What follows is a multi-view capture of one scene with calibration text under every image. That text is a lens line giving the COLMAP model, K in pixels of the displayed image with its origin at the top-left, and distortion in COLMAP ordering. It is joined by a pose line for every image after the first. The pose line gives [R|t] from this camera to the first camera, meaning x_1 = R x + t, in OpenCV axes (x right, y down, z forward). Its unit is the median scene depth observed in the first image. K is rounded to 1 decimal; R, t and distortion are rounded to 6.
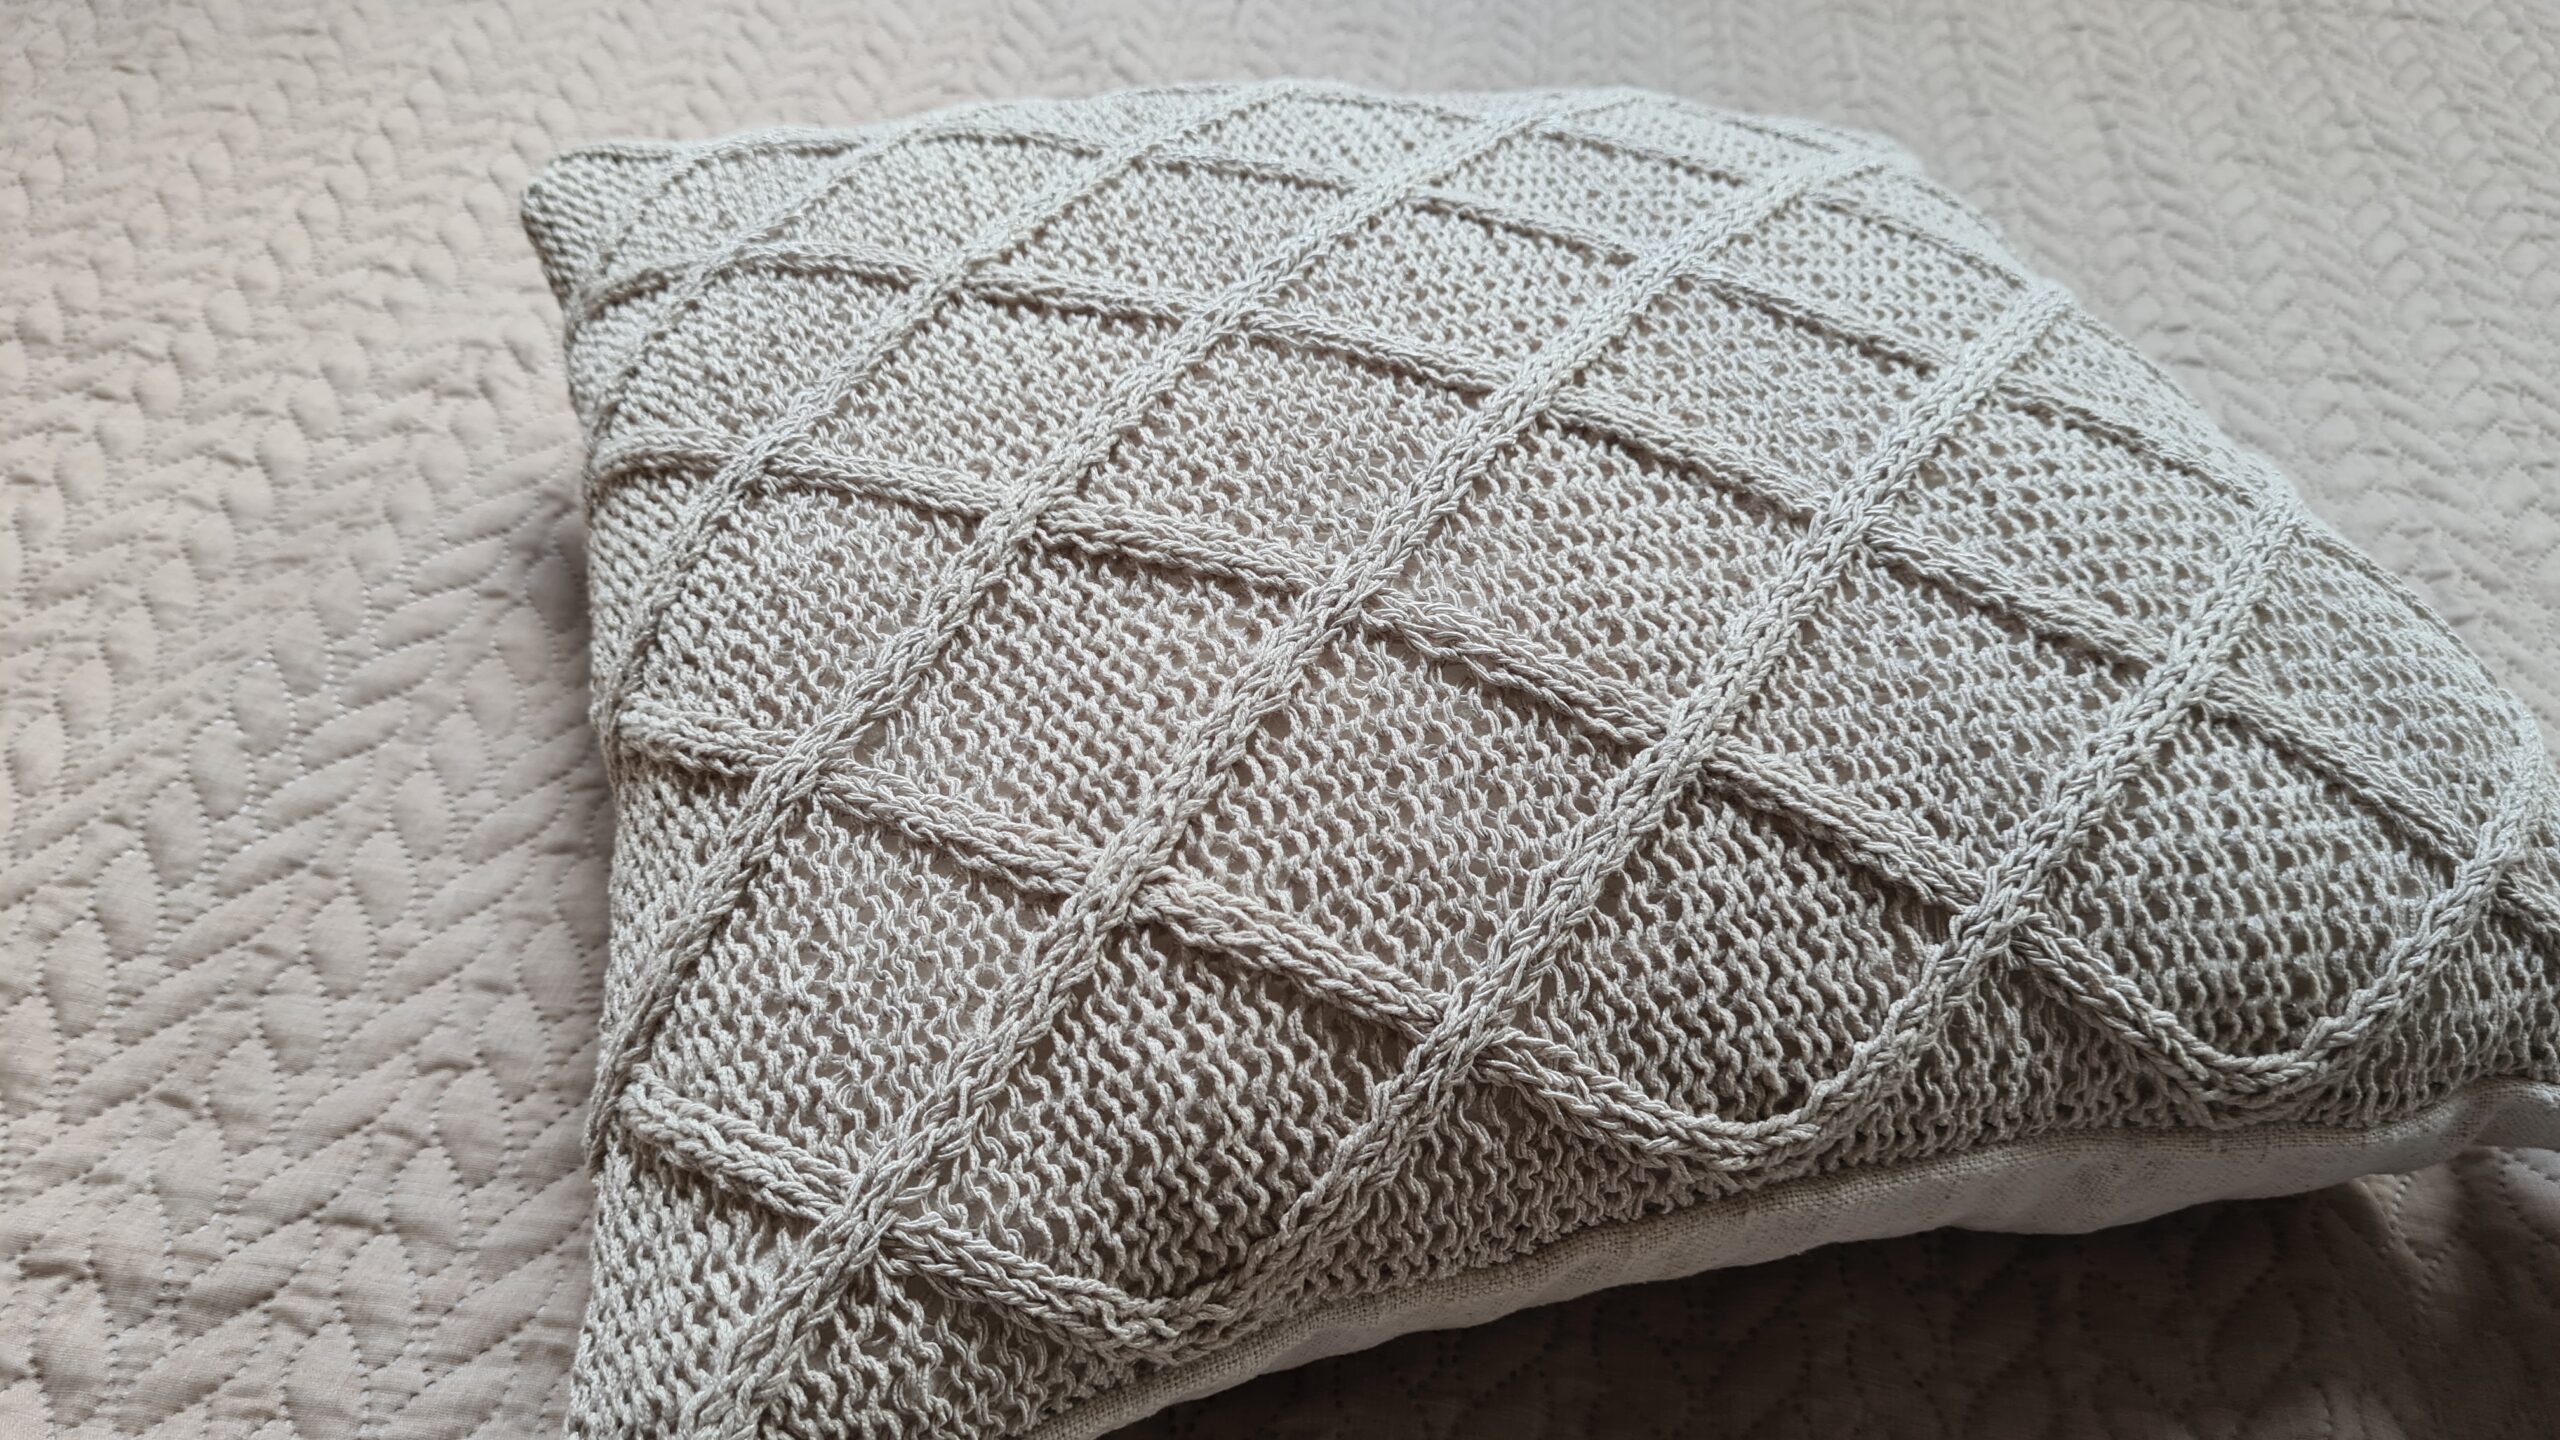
lens RADIAL K [[2002.1, 0, 1309.2], [0, 2002.1, 709.4], [0, 0, 1]] dist [0.041772, -0.061455]
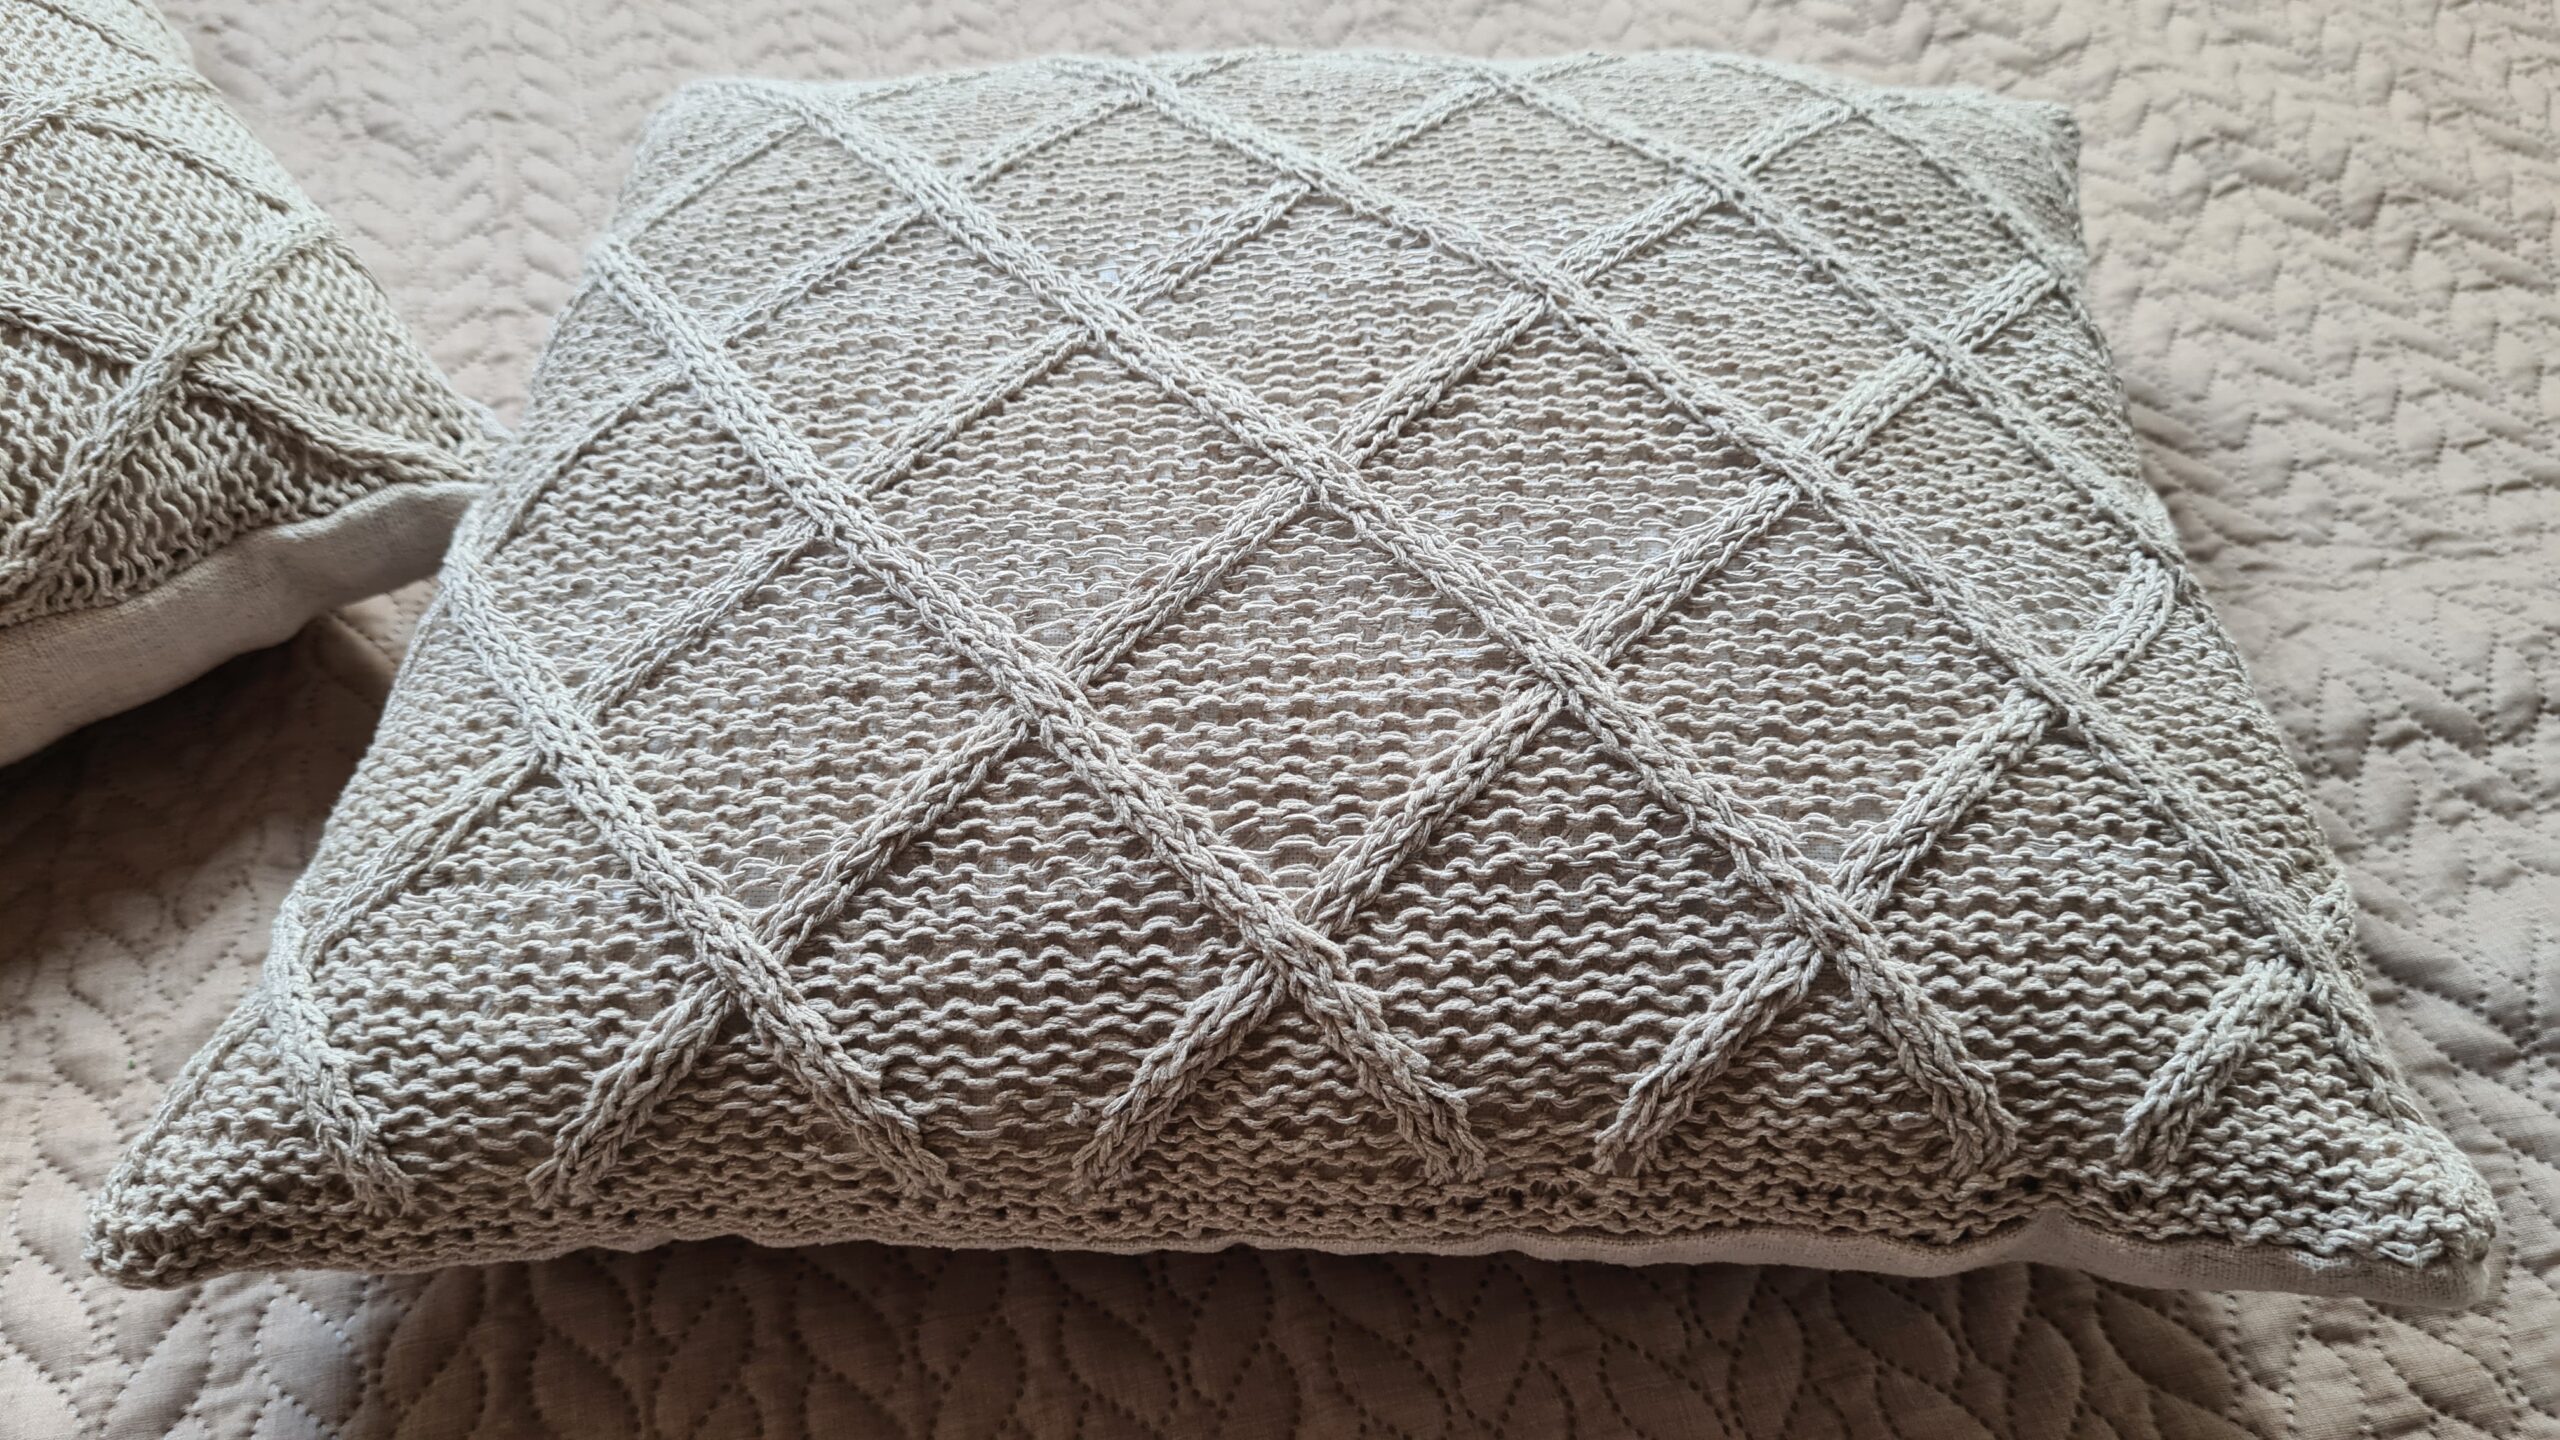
lens RADIAL K [[2002.1, 0, 1342.8], [0, 2002.1, 688.4], [0, 0, 1]] dist [0.041772, -0.061455]
pose [[0.923821, -0.305267, 0.231013, 0.852449], [0.278701, 0.949997, 0.140826, 0.274634], [-0.262451, -0.065714, 0.962705, -0.326396]]
